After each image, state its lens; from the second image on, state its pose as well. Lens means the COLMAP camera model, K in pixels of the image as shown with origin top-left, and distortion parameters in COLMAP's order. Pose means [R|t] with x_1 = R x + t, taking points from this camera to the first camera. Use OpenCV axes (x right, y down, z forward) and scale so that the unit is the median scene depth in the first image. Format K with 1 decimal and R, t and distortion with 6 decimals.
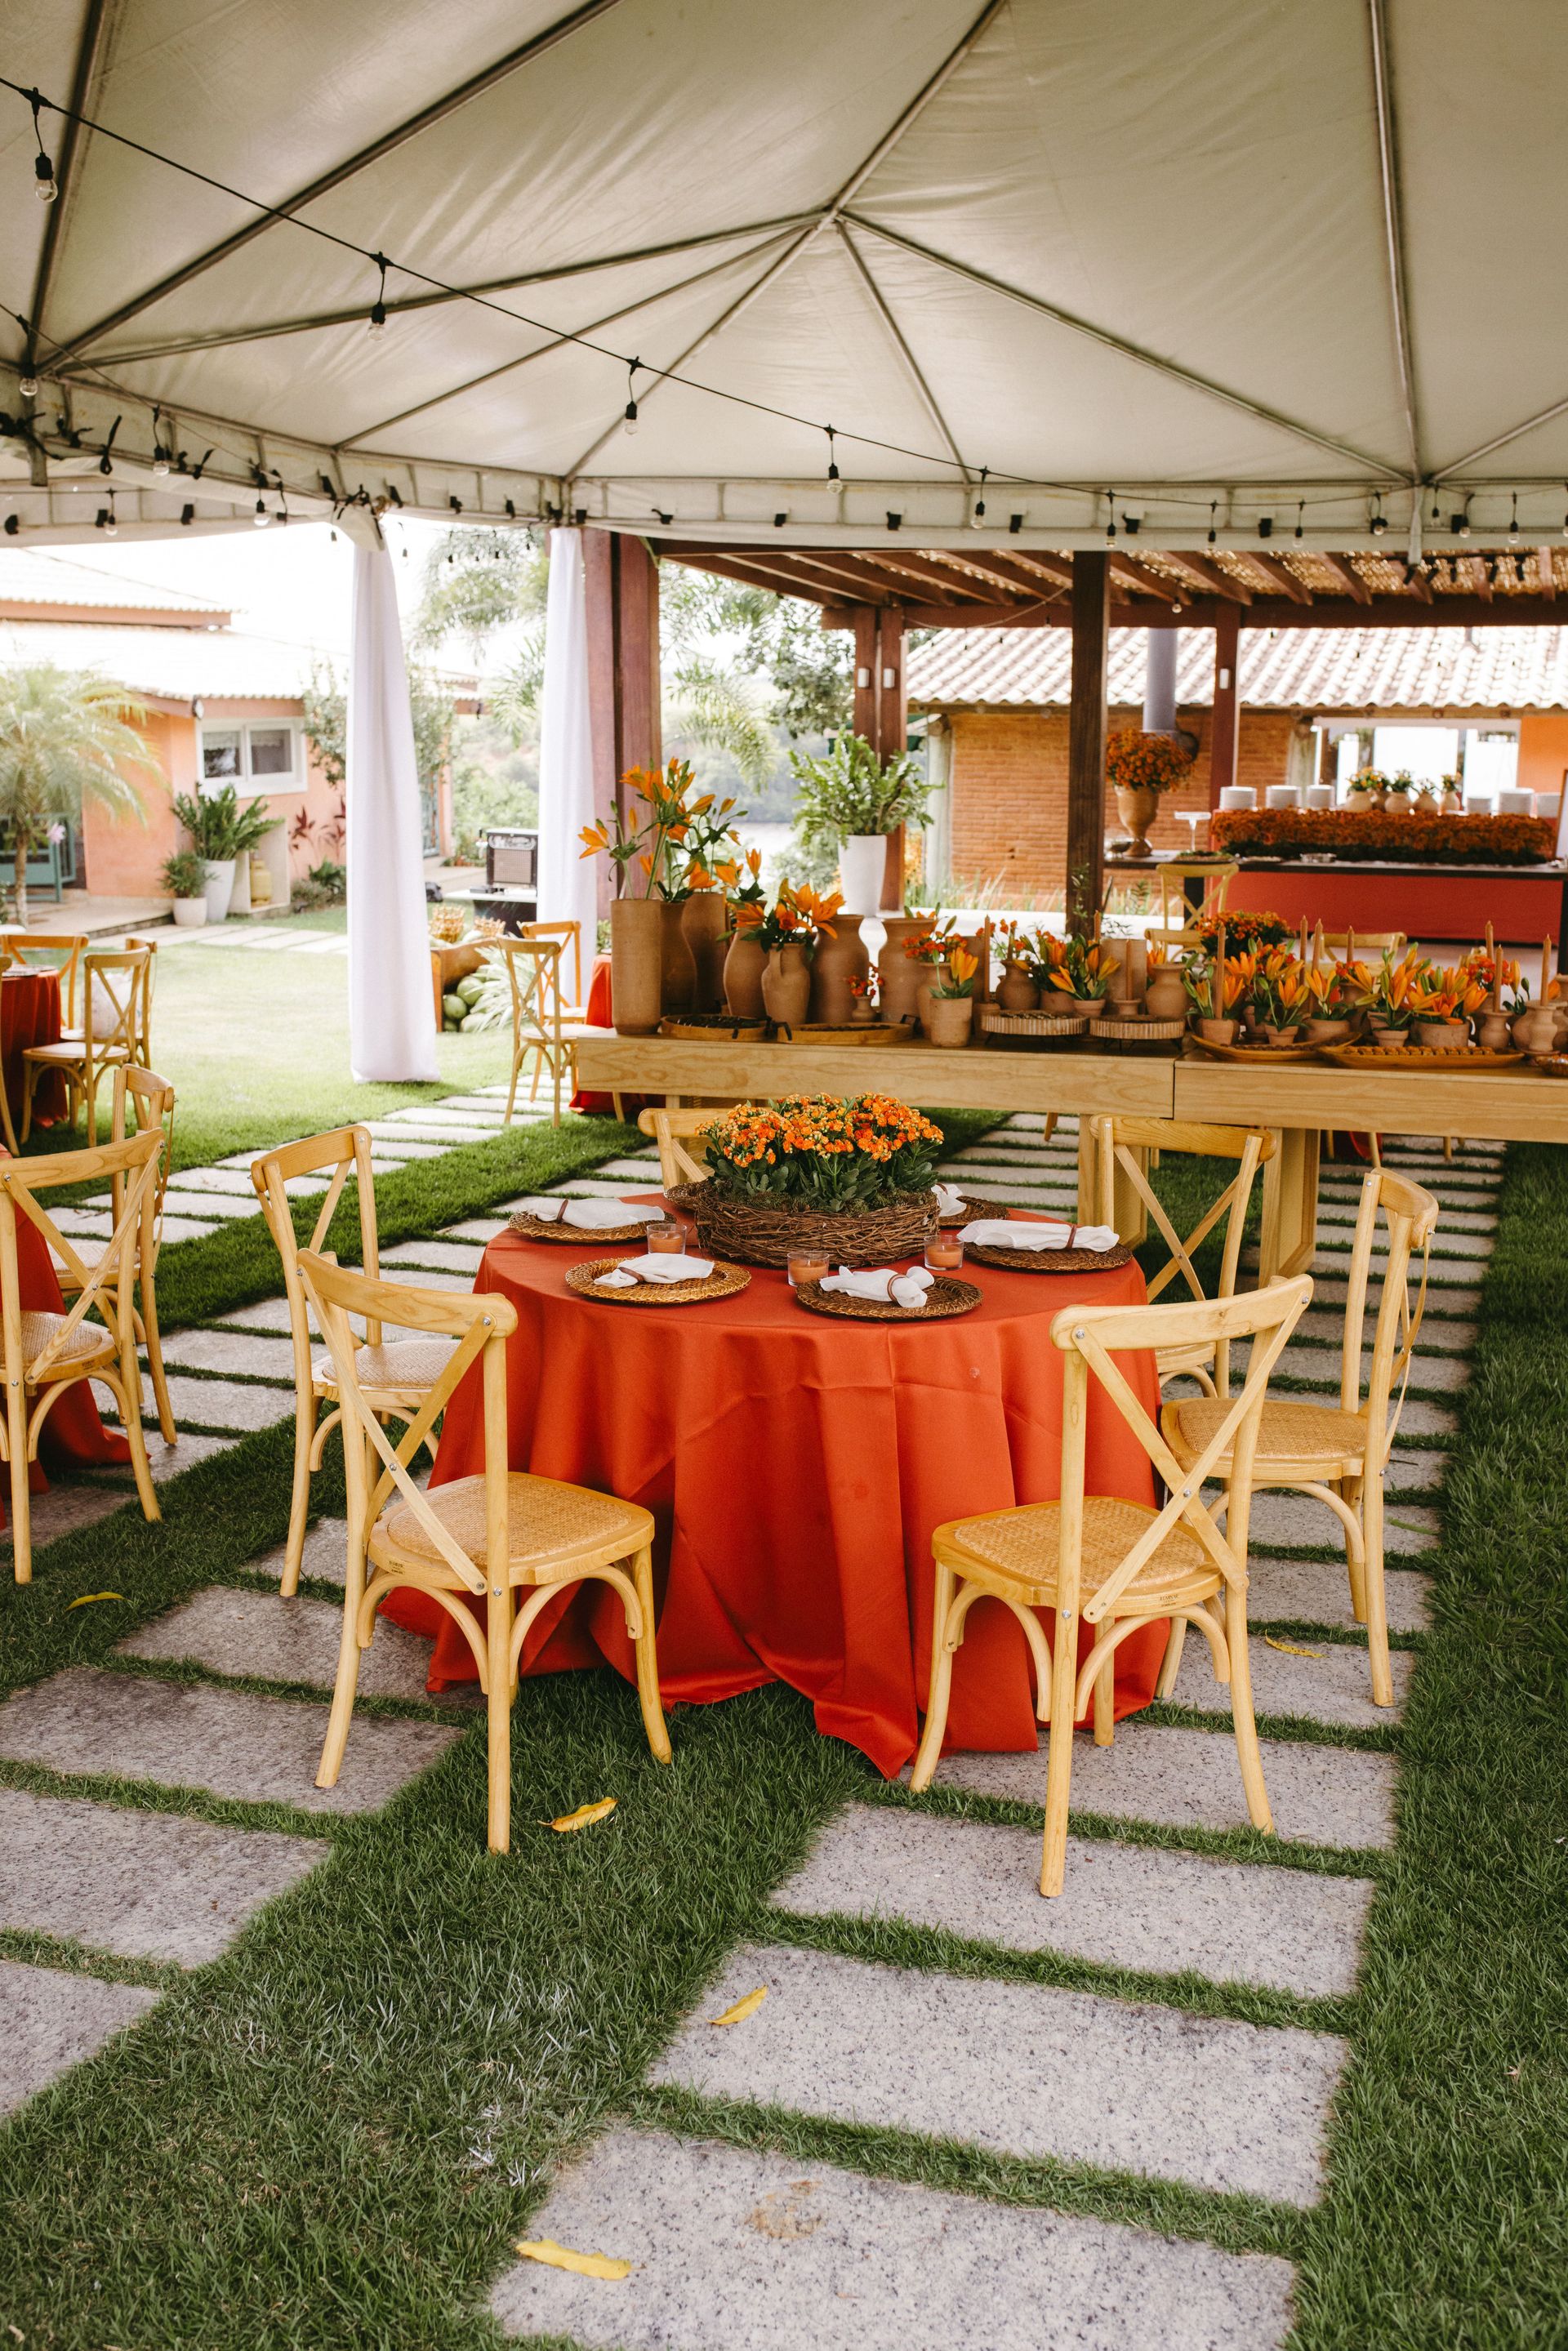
lens RADIAL K [[2191.9, 0, 784.0], [0, 2191.9, 1175.5], [0, 0, 1]] dist [-0.045087, 0.012427]
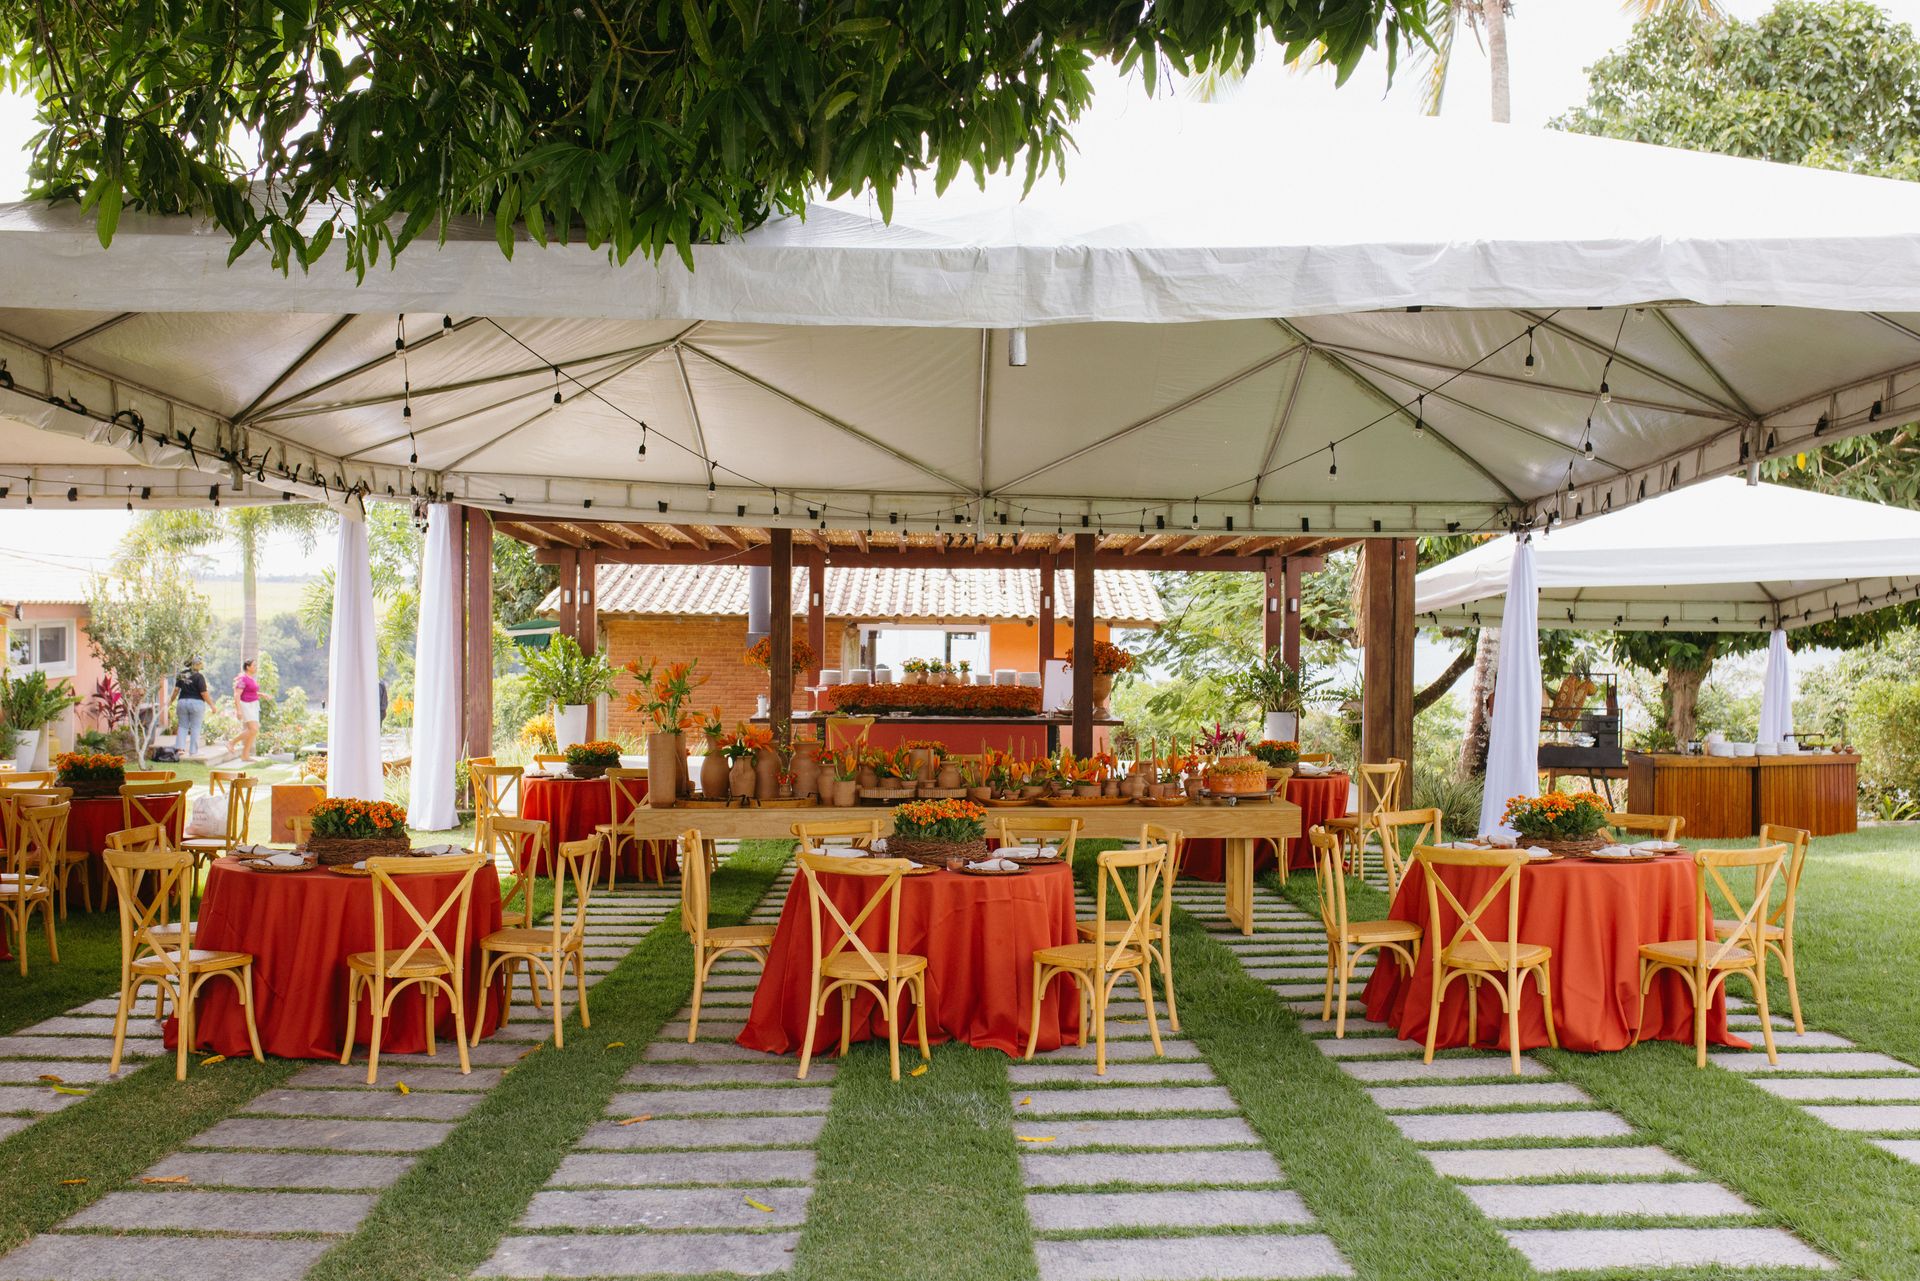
lens RADIAL K [[1790.0, 0, 960.0], [0, 1790.0, 640.5], [0, 0, 1]] dist [-0.045087, 0.012427]
pose [[0.939568, 0.001684, 0.342359, -0.185238], [0.063723, 0.981654, -0.179709, 0.043461], [-0.336380, 0.190664, 0.922223, -0.250687]]
